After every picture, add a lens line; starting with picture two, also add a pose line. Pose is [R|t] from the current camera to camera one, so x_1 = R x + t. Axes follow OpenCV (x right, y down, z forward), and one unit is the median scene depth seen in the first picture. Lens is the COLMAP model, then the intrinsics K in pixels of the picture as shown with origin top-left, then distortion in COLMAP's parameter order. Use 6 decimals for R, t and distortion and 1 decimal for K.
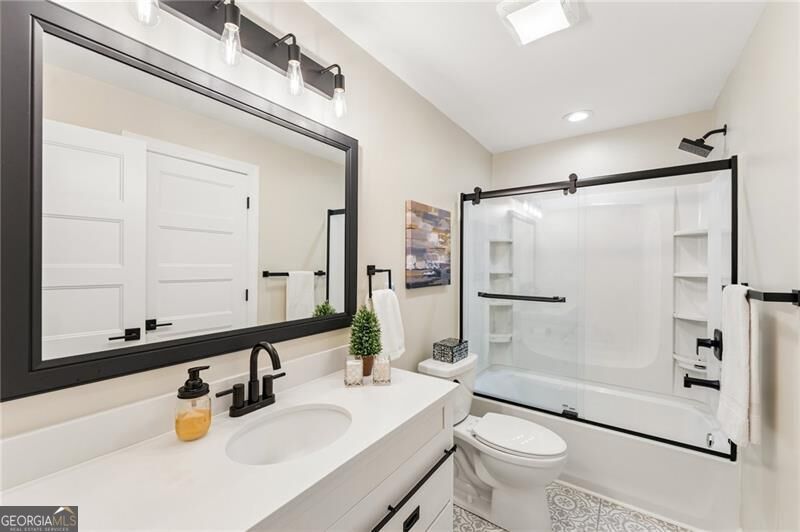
lens RADIAL K [[326.7, 0, 399.9], [0, 326.7, 264.5], [0, 0, 1]] dist [-0.003089, -0.000233]
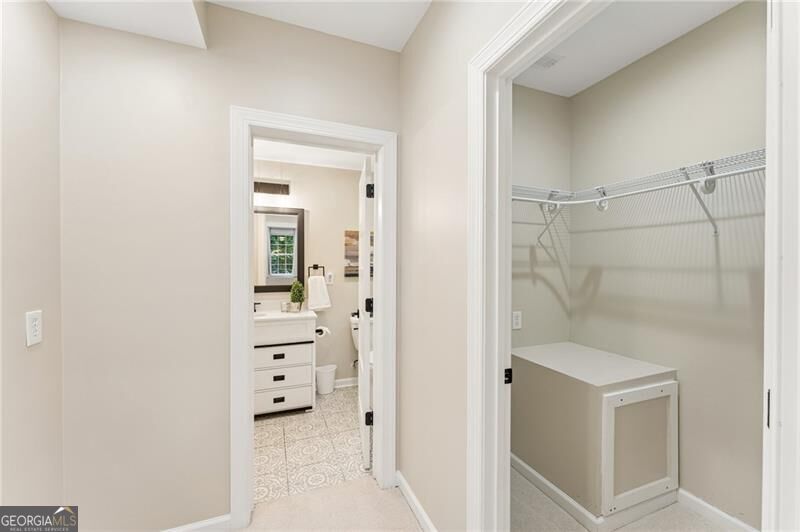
lens RADIAL K [[326.7, 0, 397.5], [0, 326.7, 267.8], [0, 0, 1]] dist [-0.003089, -0.000233]
pose [[0.837920, -0.002455, -0.545788, 1.625853], [0.004403, 0.999988, 0.002262, 0.022682], [0.545776, -0.004299, 0.837920, -0.527975]]
